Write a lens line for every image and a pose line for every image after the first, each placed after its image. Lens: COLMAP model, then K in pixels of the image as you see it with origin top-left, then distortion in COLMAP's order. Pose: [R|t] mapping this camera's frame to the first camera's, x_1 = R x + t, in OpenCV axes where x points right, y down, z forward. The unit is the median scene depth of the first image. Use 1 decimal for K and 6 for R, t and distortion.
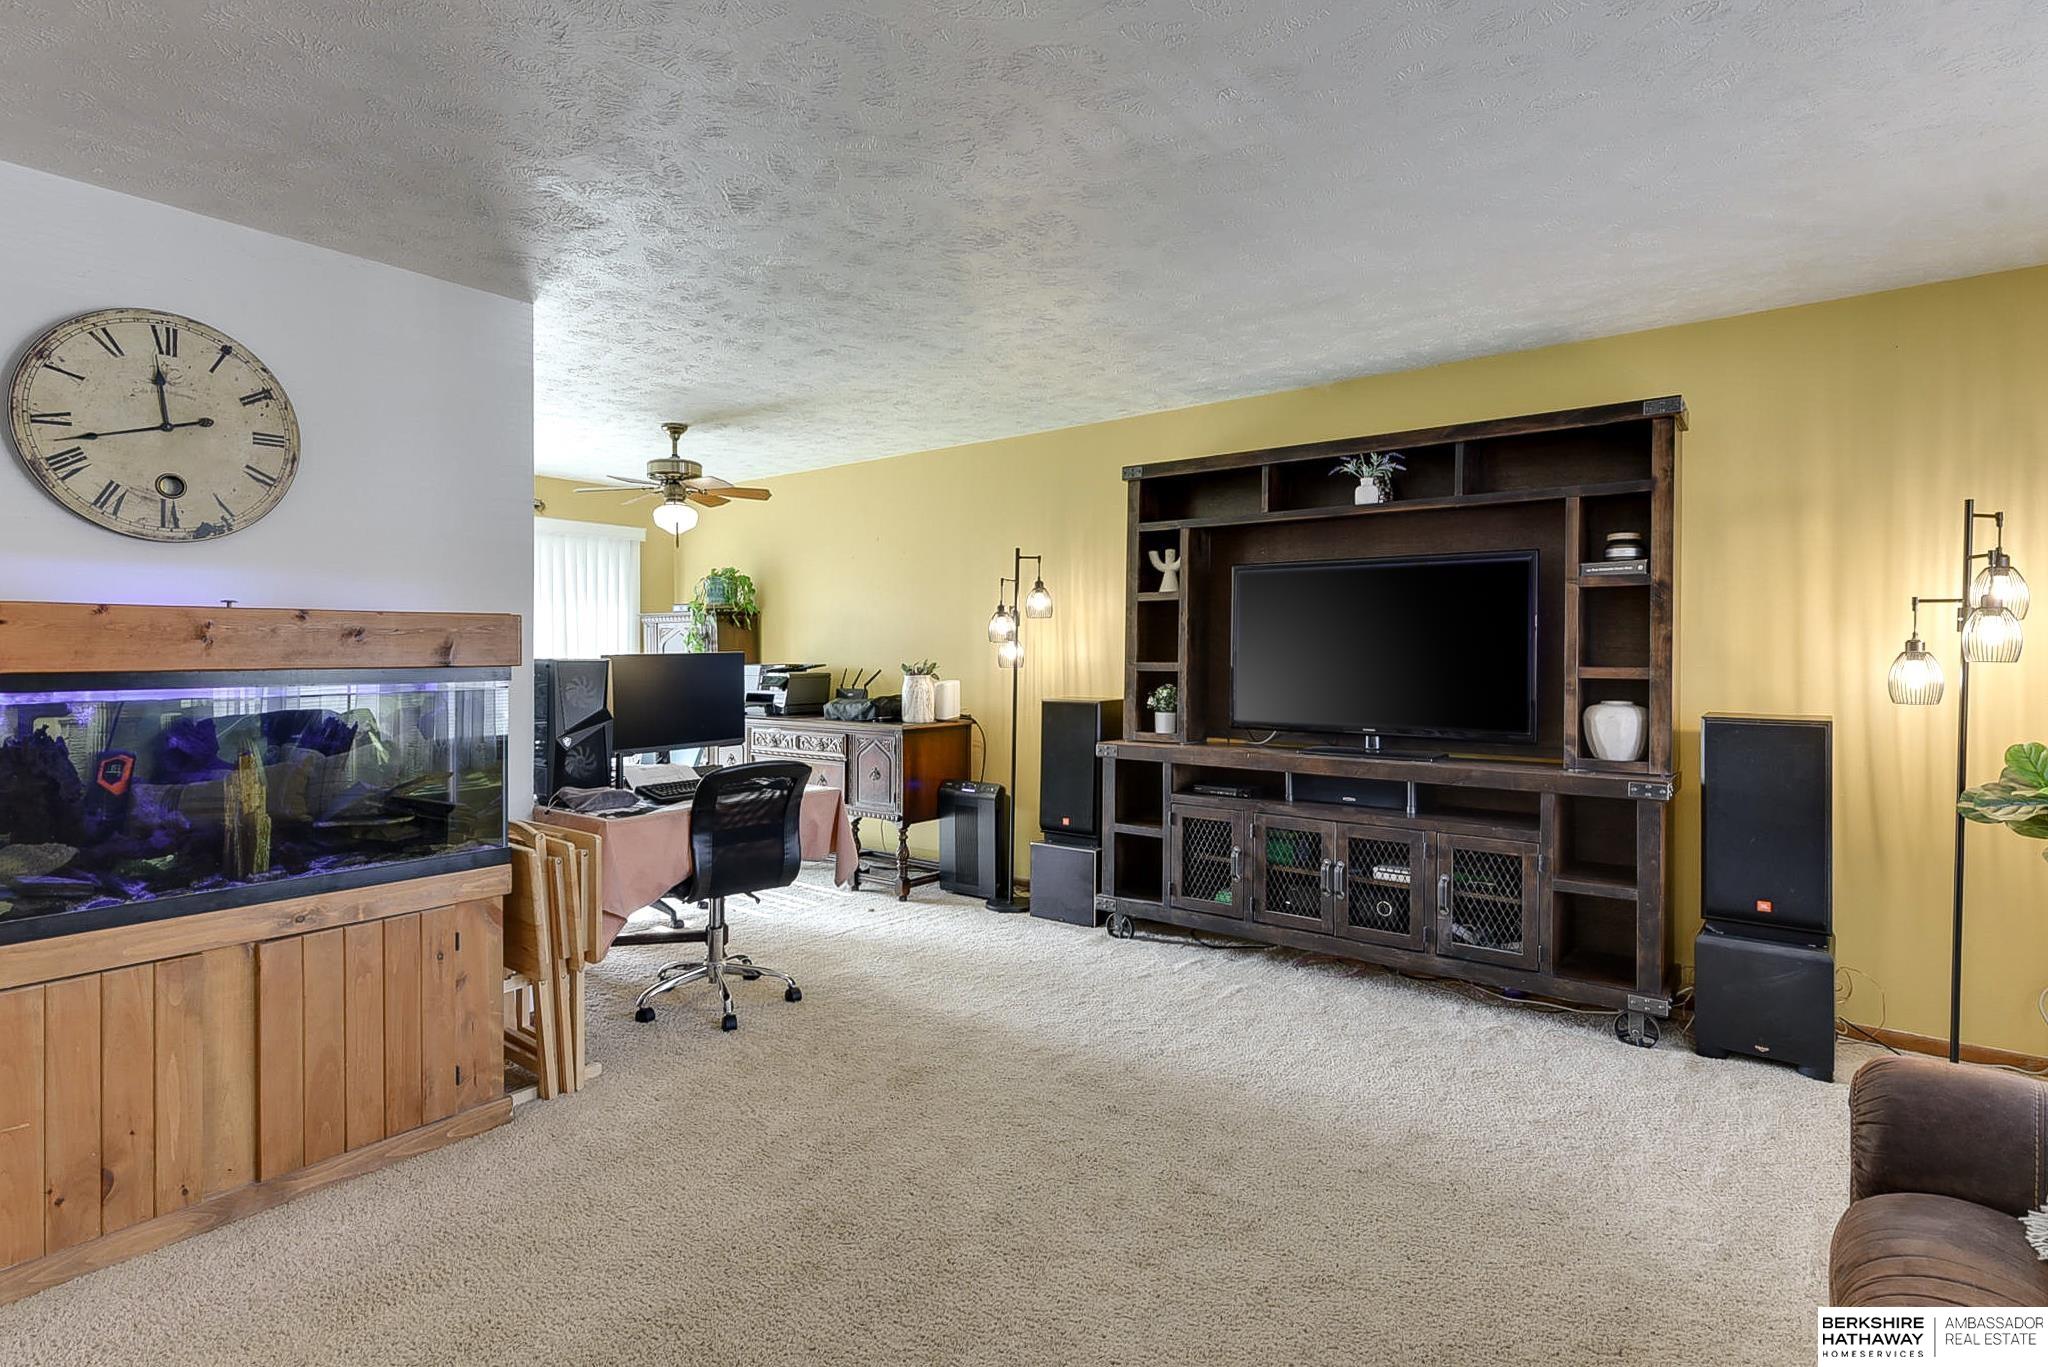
lens RADIAL K [[1012.2, 0, 1005.0], [0, 1012.2, 661.6], [0, 0, 1]] dist [0.006961, -0.000729]
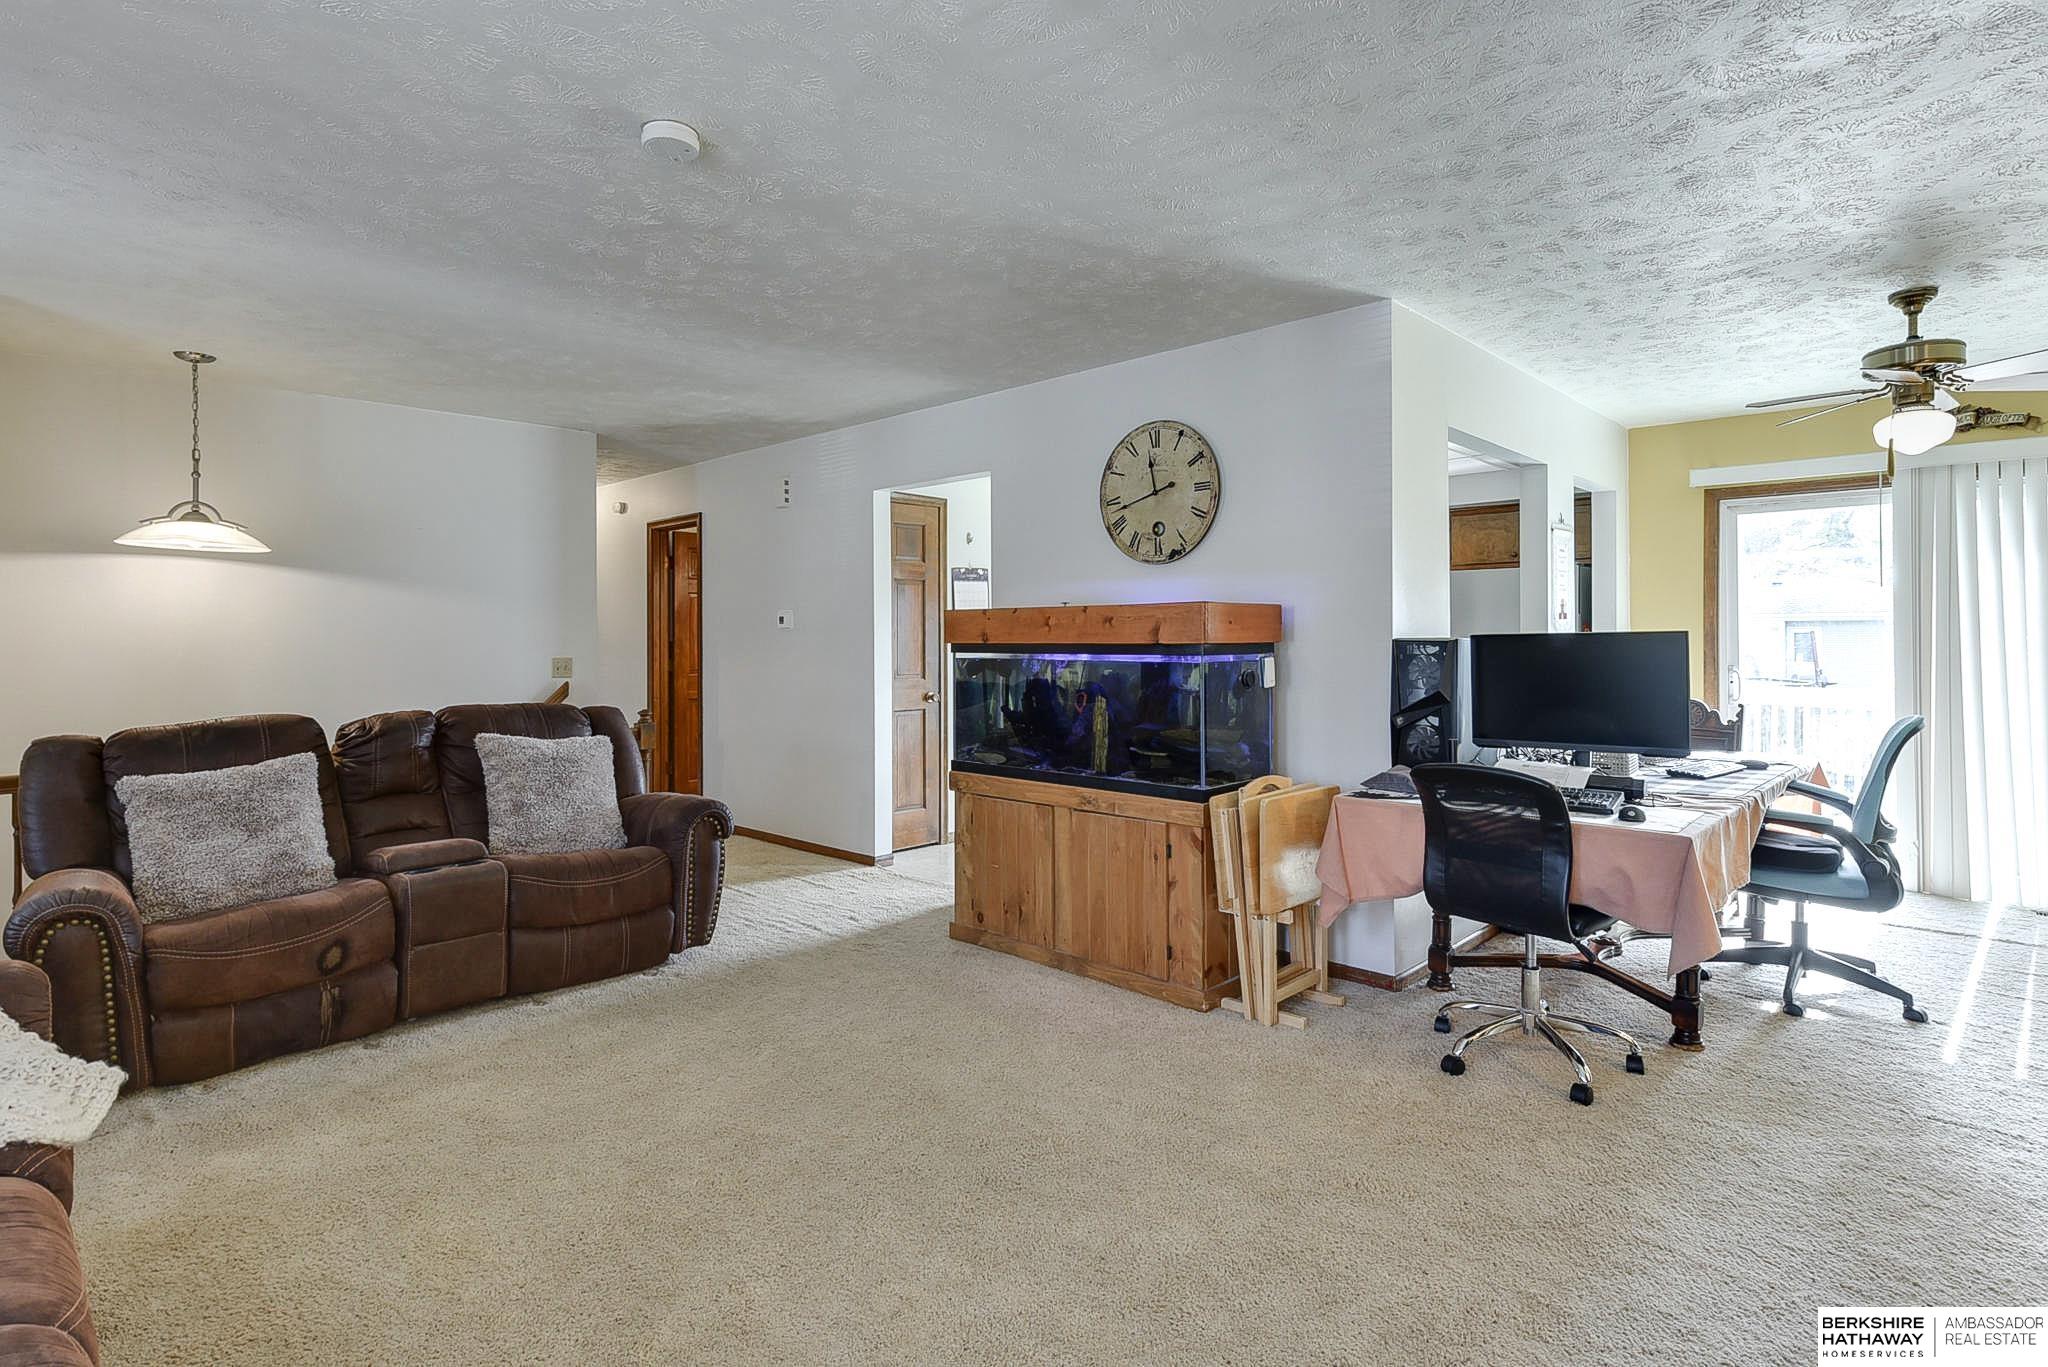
lens RADIAL K [[1042.9, 0, 1018.7], [0, 1042.9, 641.1], [0, 0, 1]] dist [0.007516, -0.002851]
pose [[-0.094012, 0.007699, -0.995541, 0.624100], [-0.004920, 0.999954, 0.008198, -0.006512], [0.995559, 0.005668, -0.093970, 0.700467]]
